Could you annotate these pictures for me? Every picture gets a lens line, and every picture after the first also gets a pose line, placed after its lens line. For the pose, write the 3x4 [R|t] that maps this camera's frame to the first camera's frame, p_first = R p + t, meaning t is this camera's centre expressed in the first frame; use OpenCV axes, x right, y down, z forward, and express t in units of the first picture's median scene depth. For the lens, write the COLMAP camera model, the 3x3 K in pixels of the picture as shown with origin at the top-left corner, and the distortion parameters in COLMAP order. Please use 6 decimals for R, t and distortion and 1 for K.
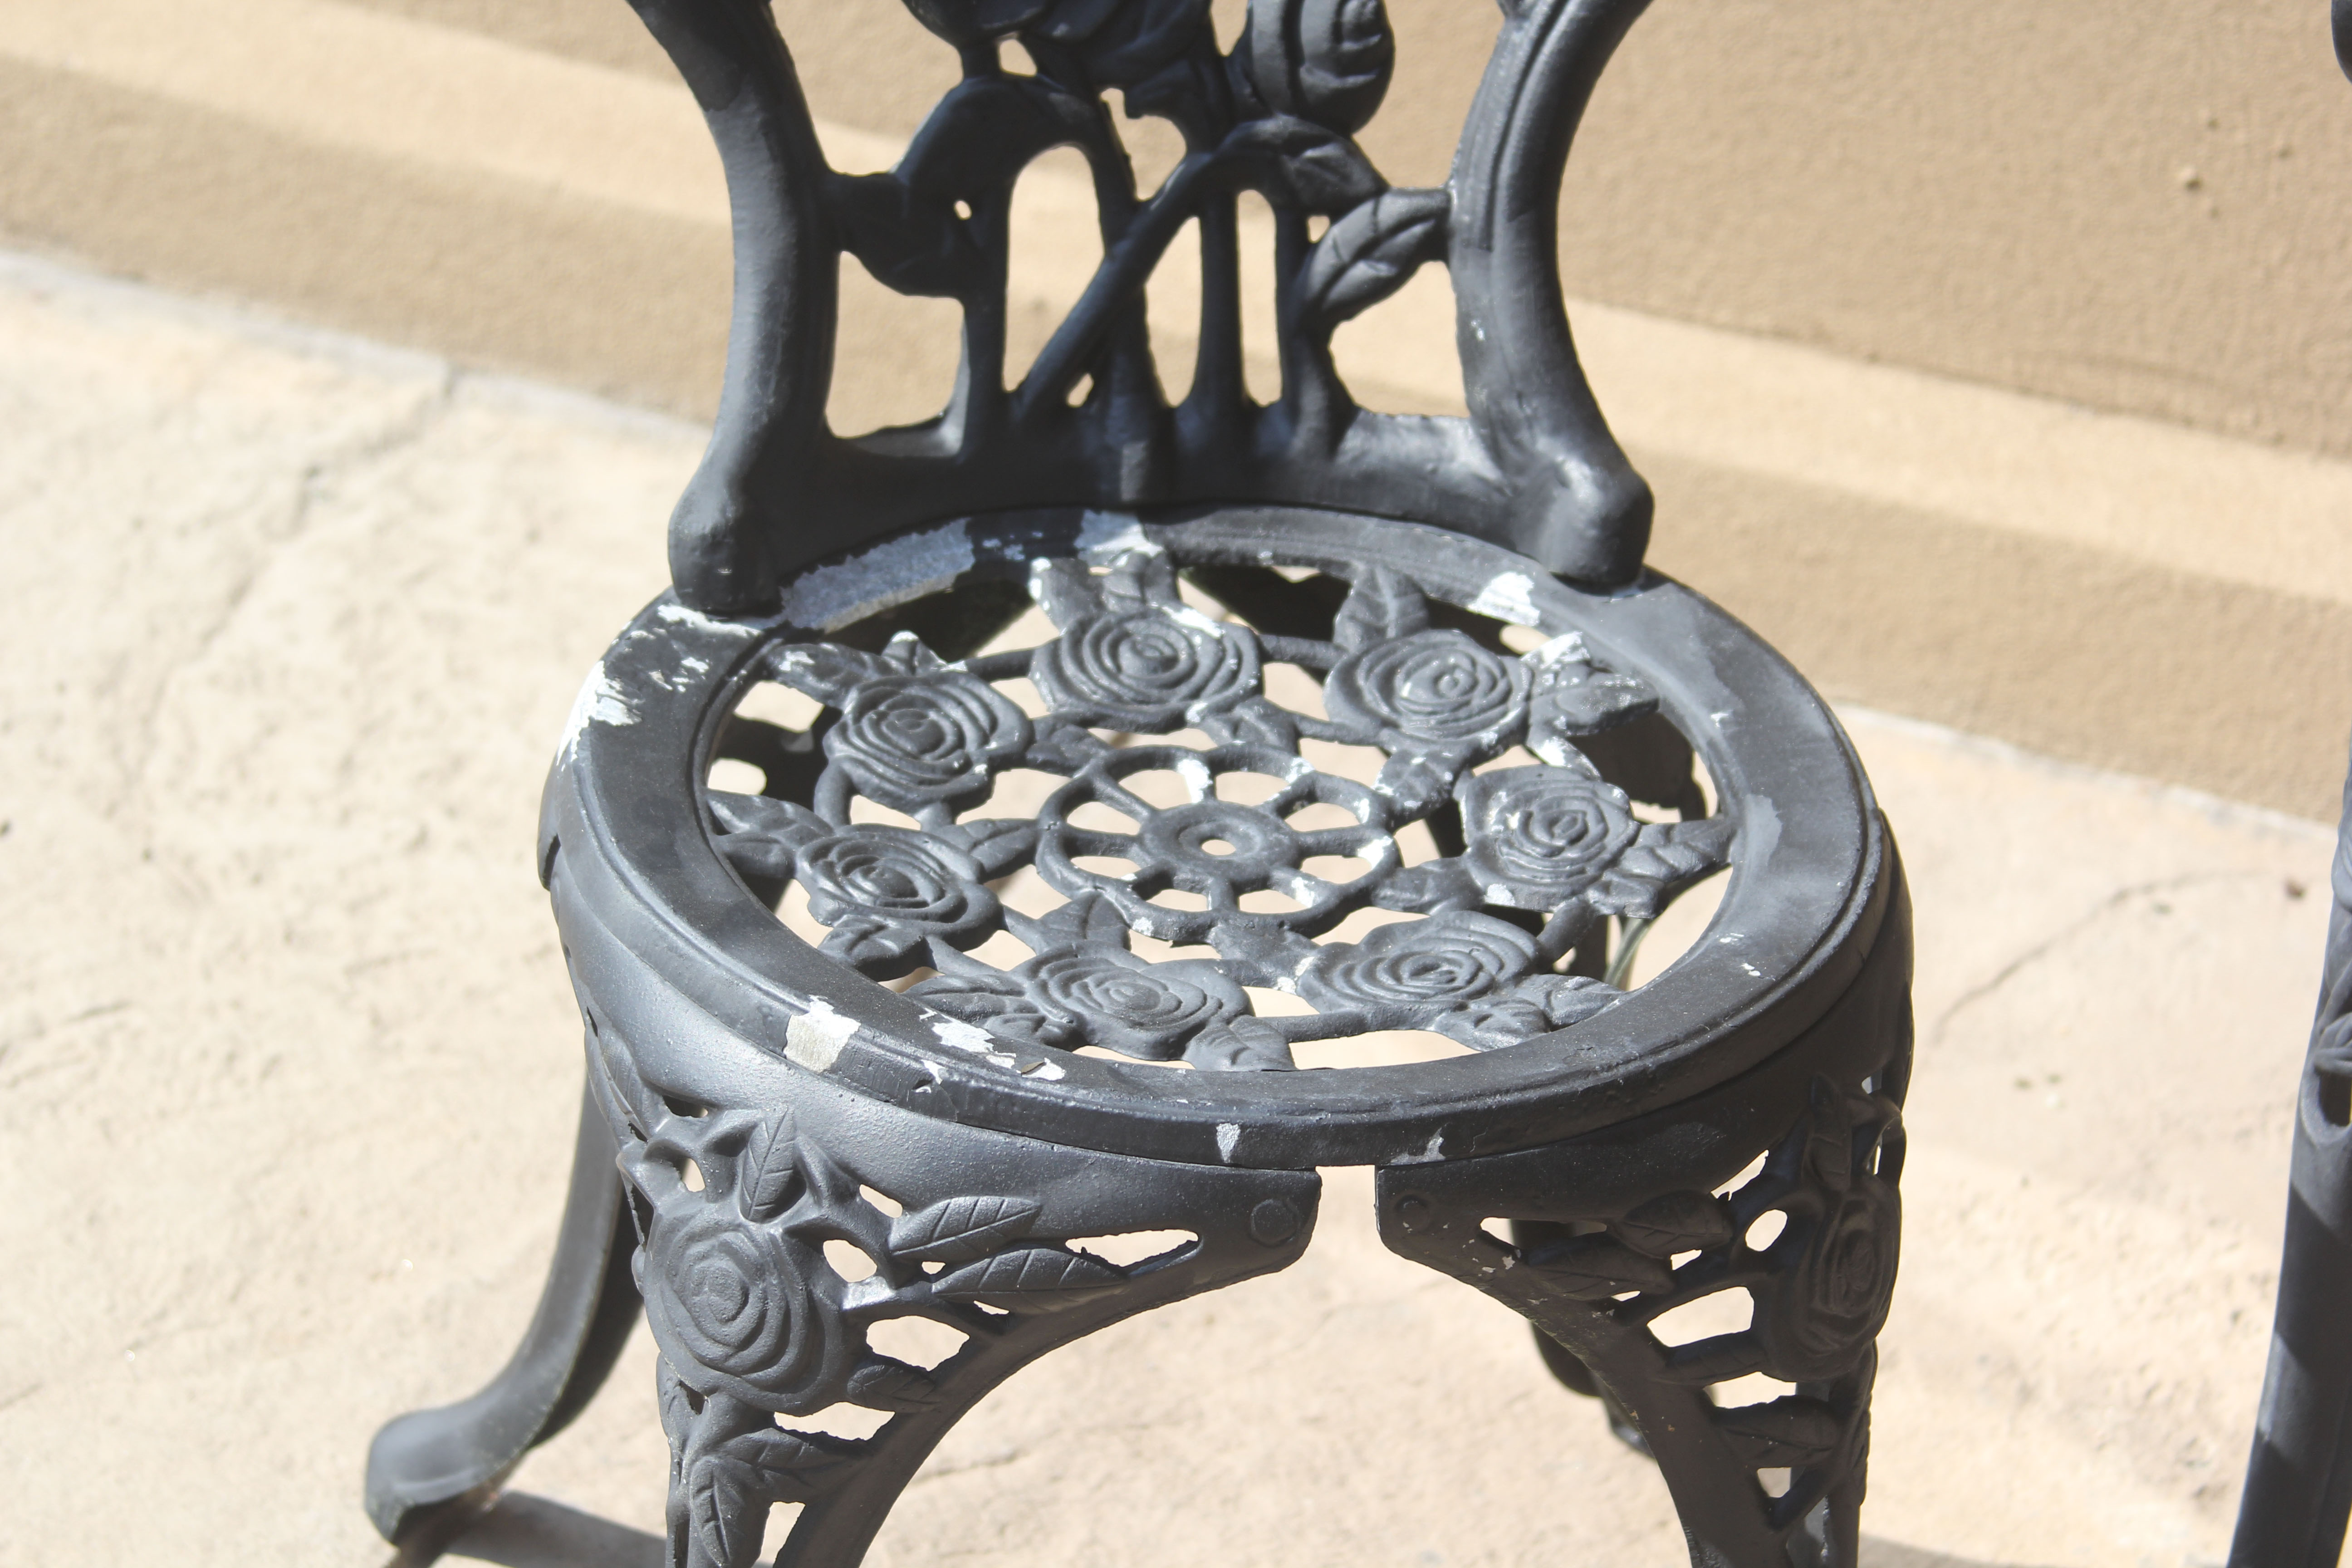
lens RADIAL K [[6078.7, 0, 1176.0], [0, 6078.7, 784.0], [0, 0, 1]] dist [0.063377, 0.179910]
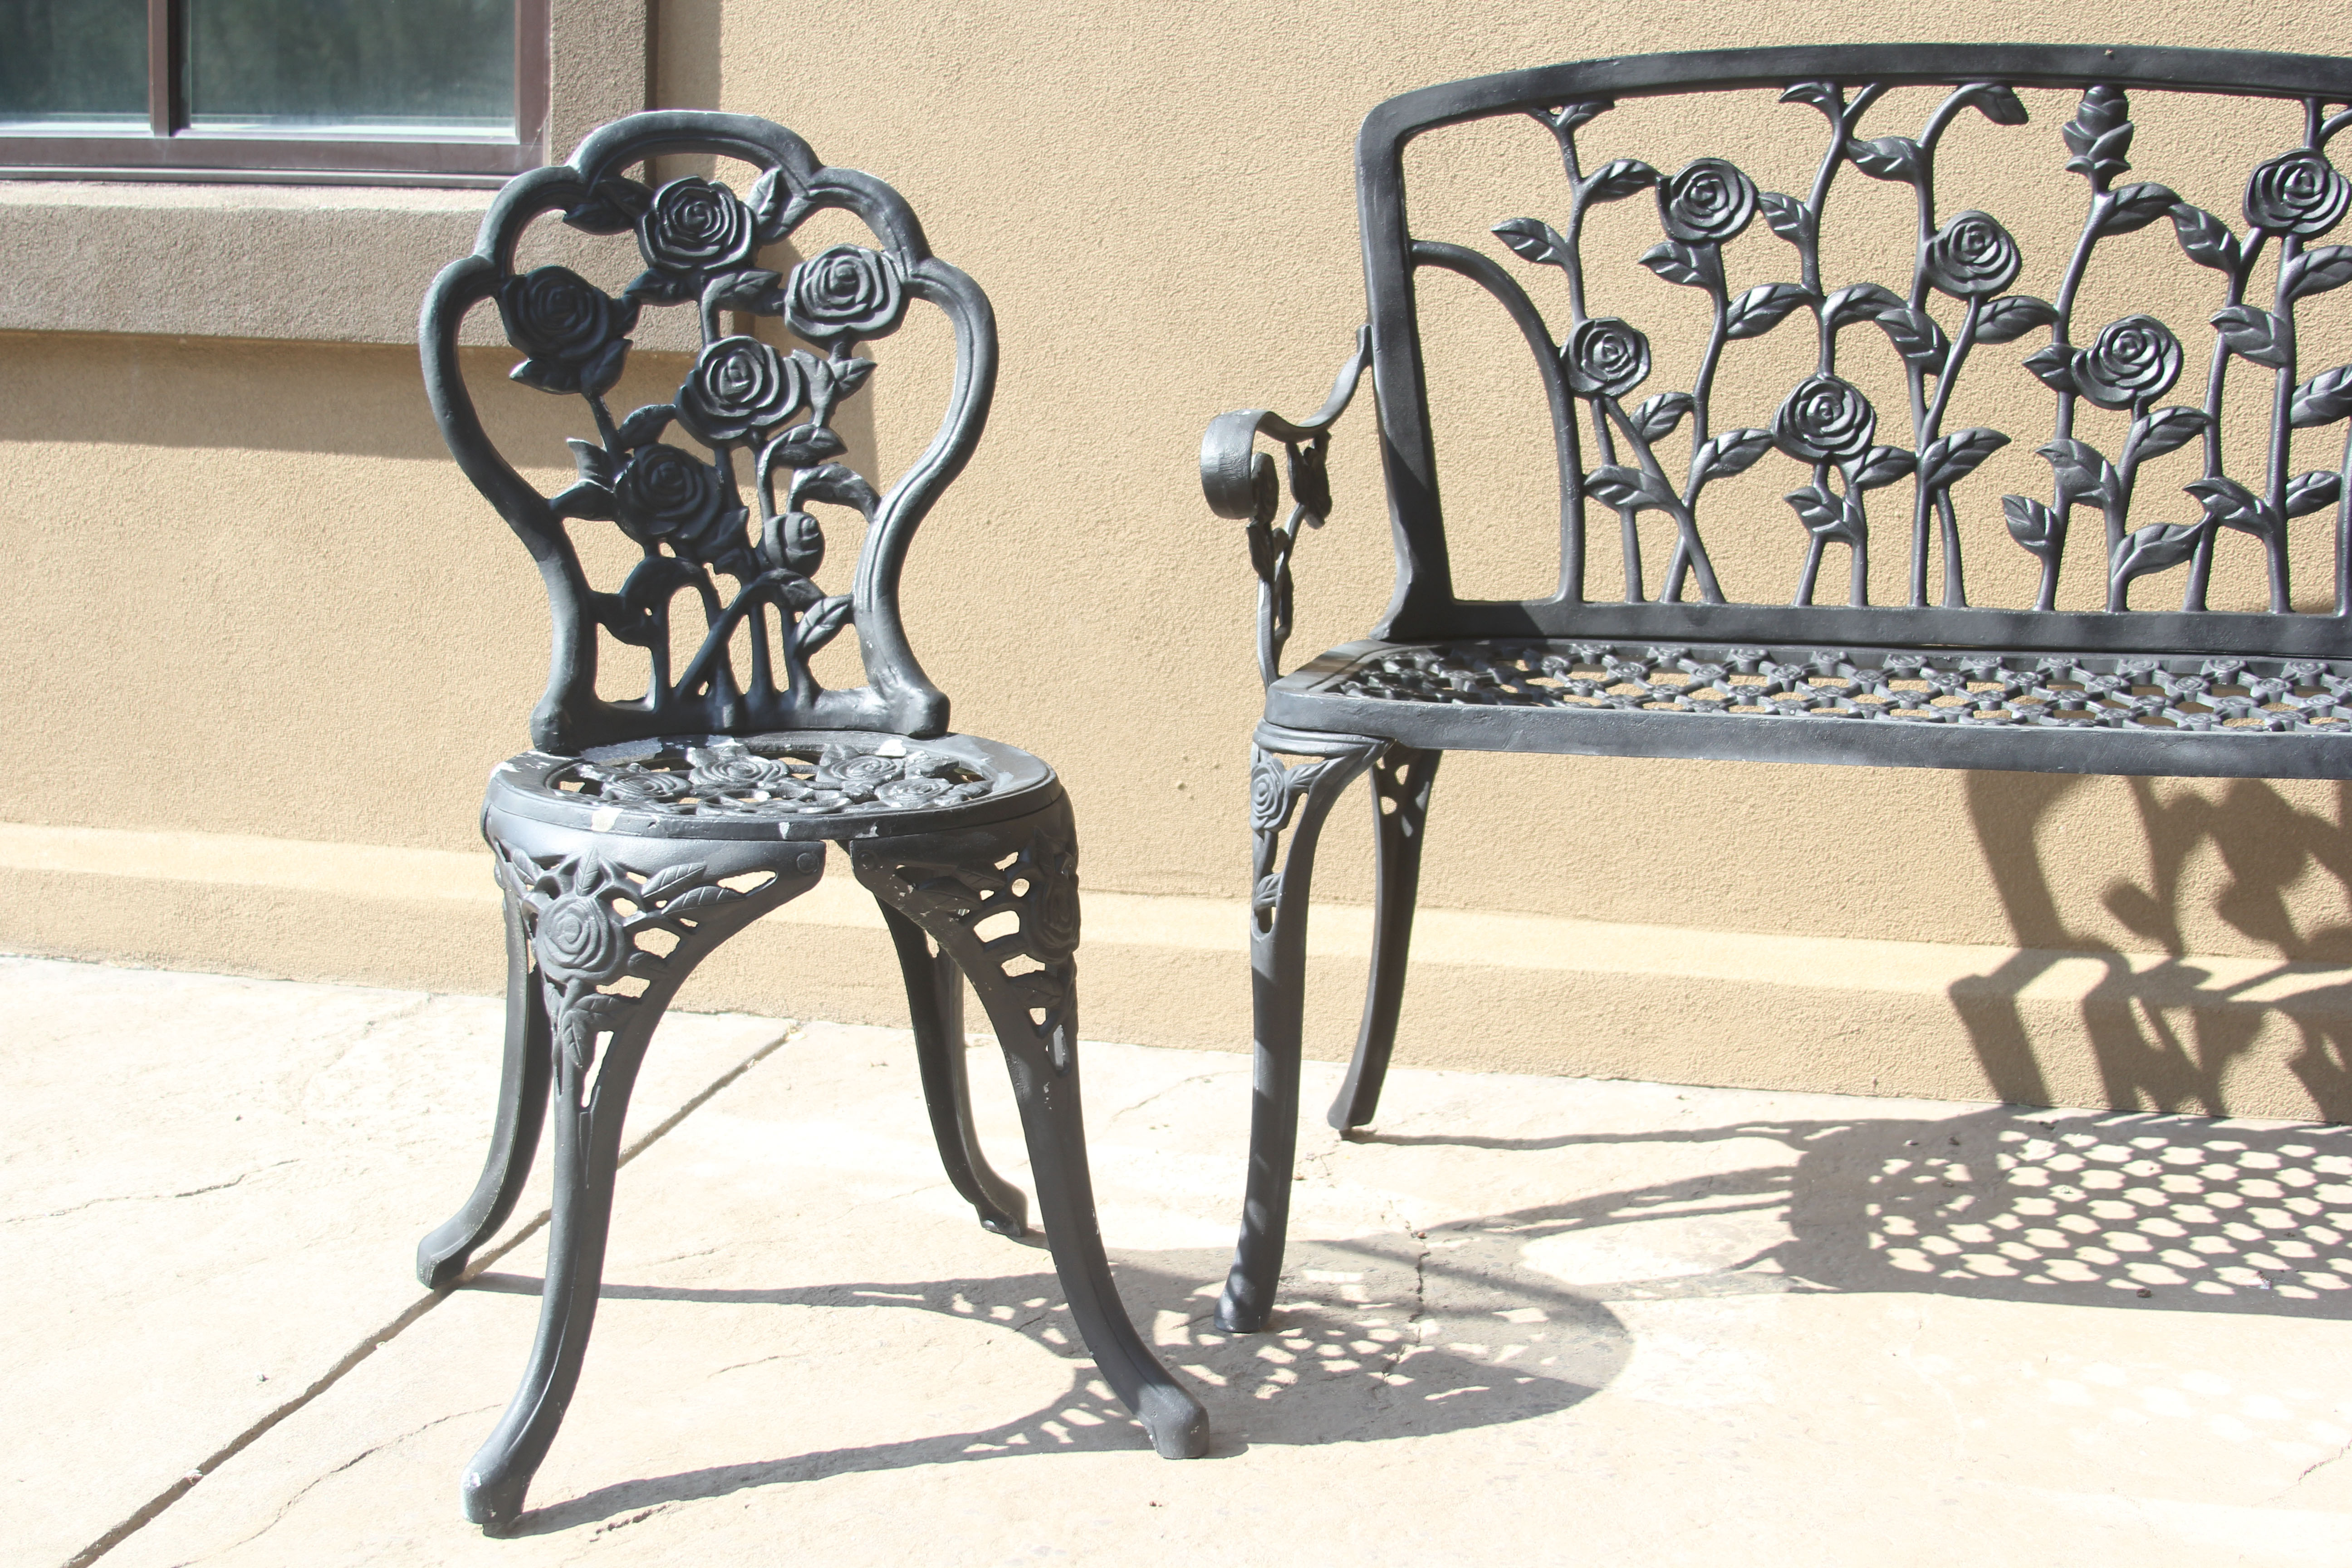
lens RADIAL K [[2860.8, 0, 1176.0], [0, 2860.8, 784.0], [0, 0, 1]] dist [-0.171213, 0.057362]
pose [[0.984483, -0.076595, 0.157878, -0.013085], [0.123863, 0.940631, -0.316025, 0.359160], [-0.124299, 0.330676, 0.935523, -0.043462]]
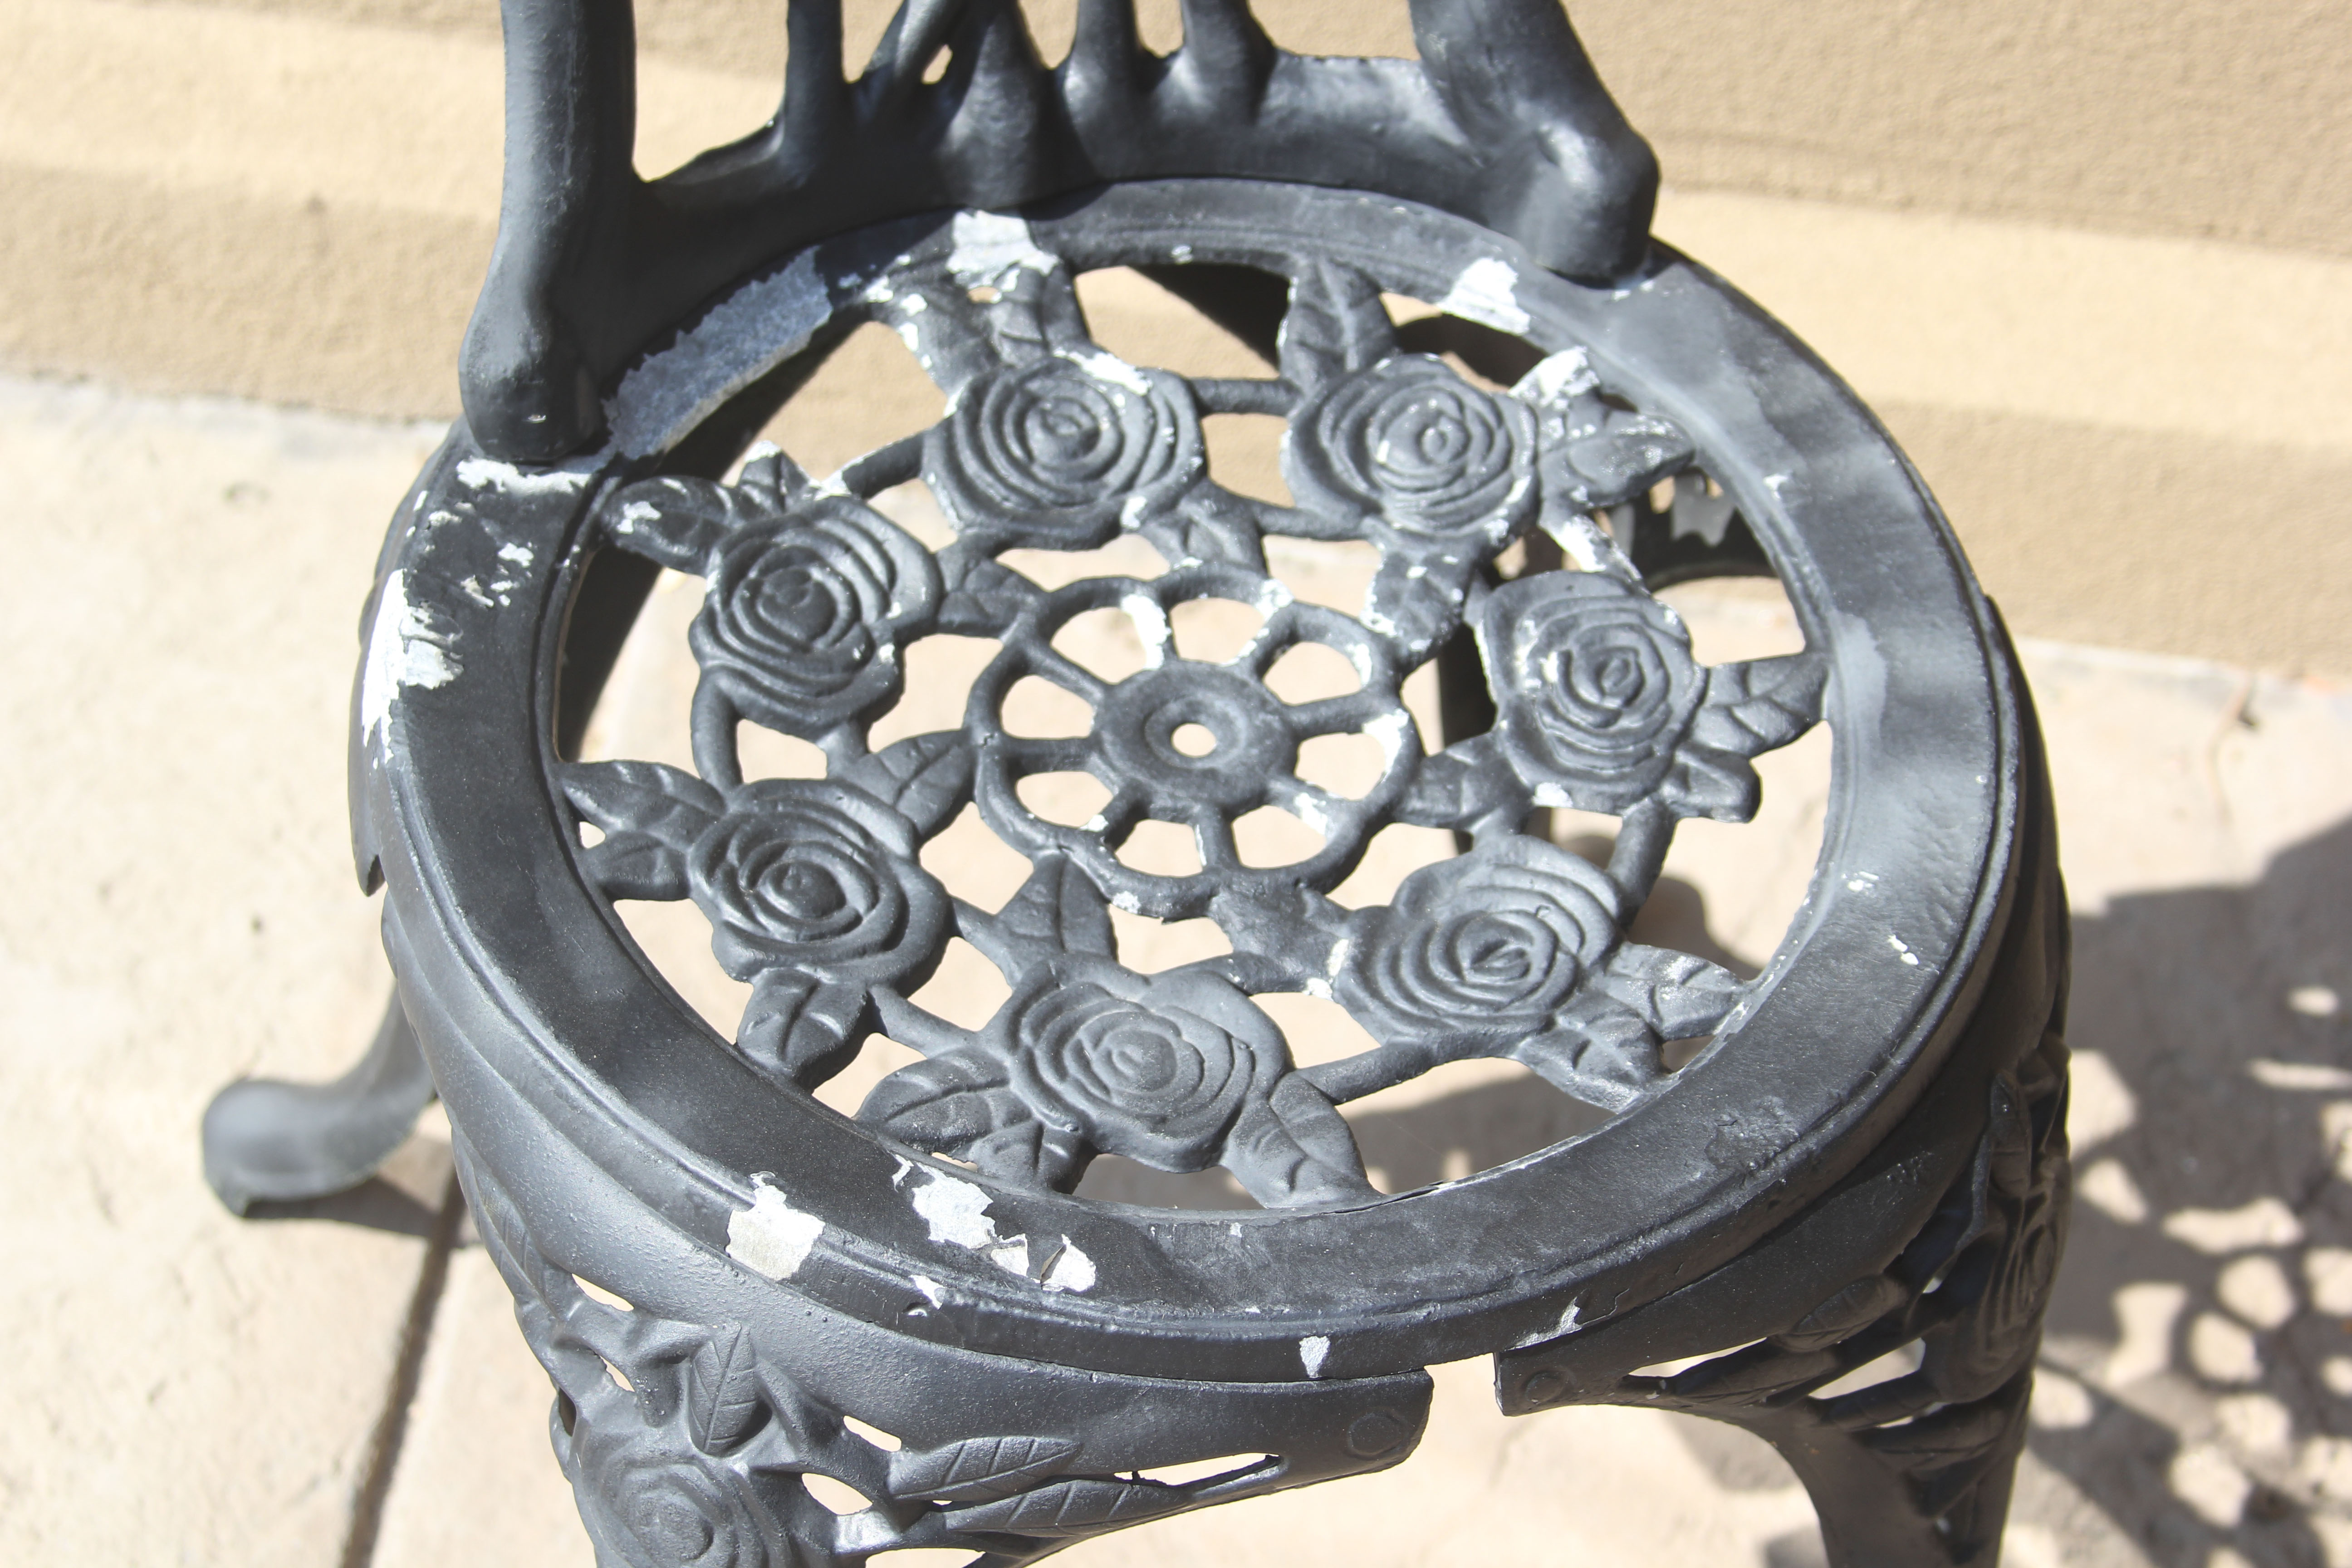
lens RADIAL K [[4811.6, 0, 1176.0], [0, 4811.6, 784.0], [0, 0, 1]] dist [-0.009753, 0.145469]
pose [[0.992782, -0.094884, 0.073351, -0.042225], [0.066314, 0.943910, 0.323475, -0.188076], [-0.099929, -0.316276, 0.943389, 0.387274]]
